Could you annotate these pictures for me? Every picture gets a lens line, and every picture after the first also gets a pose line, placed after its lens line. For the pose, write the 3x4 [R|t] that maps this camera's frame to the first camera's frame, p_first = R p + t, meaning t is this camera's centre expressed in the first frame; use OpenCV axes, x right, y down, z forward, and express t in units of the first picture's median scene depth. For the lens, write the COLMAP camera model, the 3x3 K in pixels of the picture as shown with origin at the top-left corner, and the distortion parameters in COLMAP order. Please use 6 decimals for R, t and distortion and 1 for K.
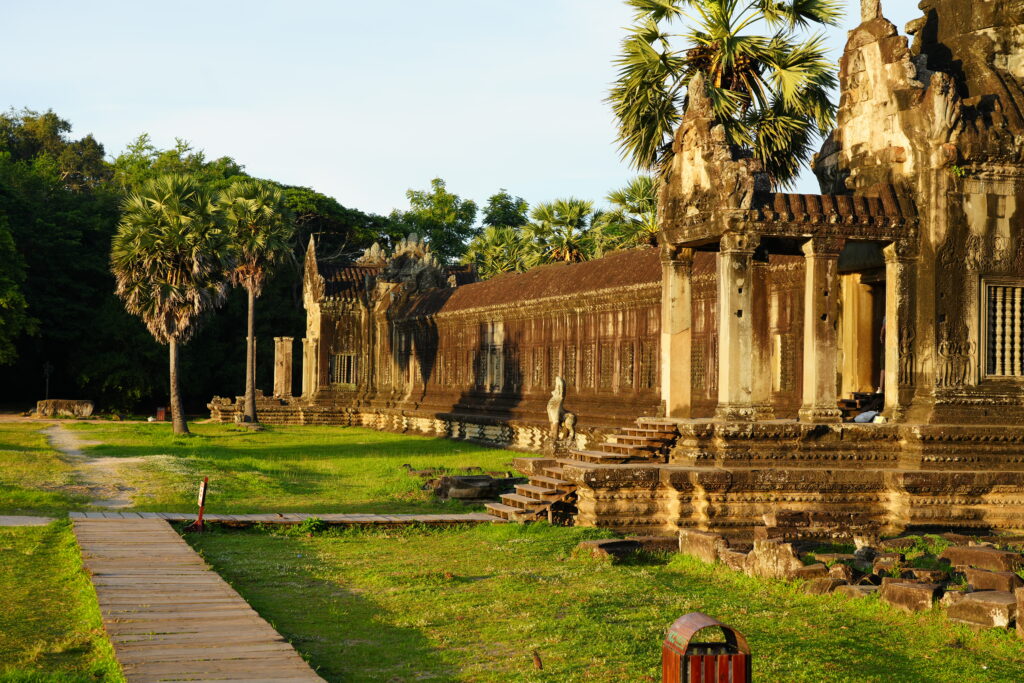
lens RADIAL K [[1629.1, 0, 512.2], [0, 1629.1, 342.5], [0, 0, 1]] dist [0.018088, 0.000000]
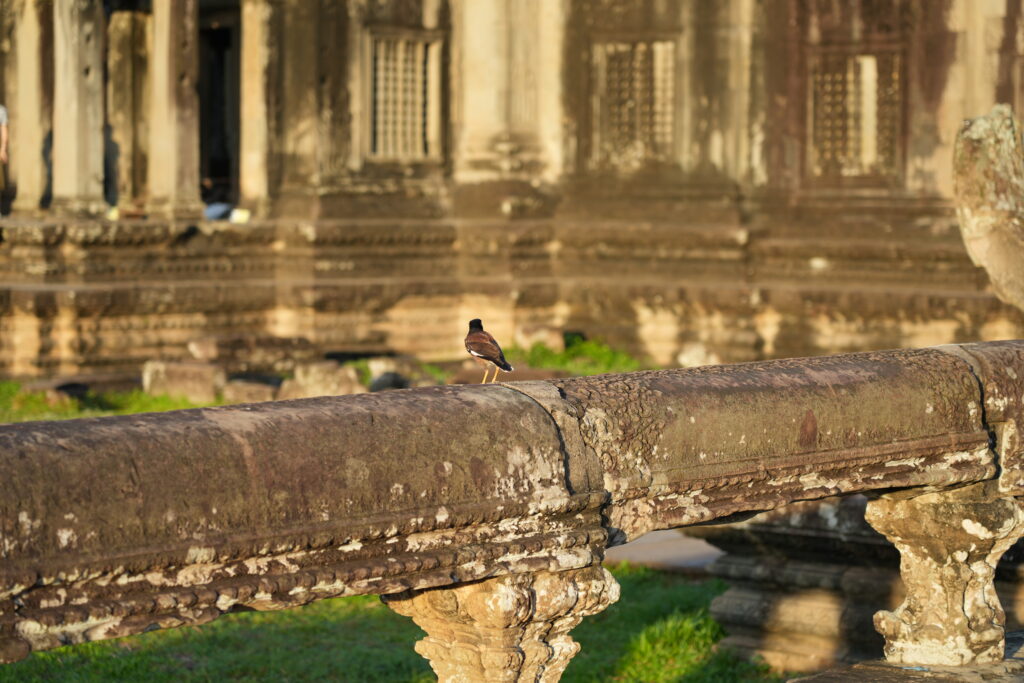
lens RADIAL K [[2969.5, 0, 511.9], [0, 2969.5, 341.6], [0, 0, 1]] dist [0.034493, 0.000000]
pose [[0.839106, -0.038640, 0.542593, -0.425512], [-0.008758, 0.996385, 0.084500, -0.011730], [-0.543897, -0.075656, 0.835735, -0.211391]]
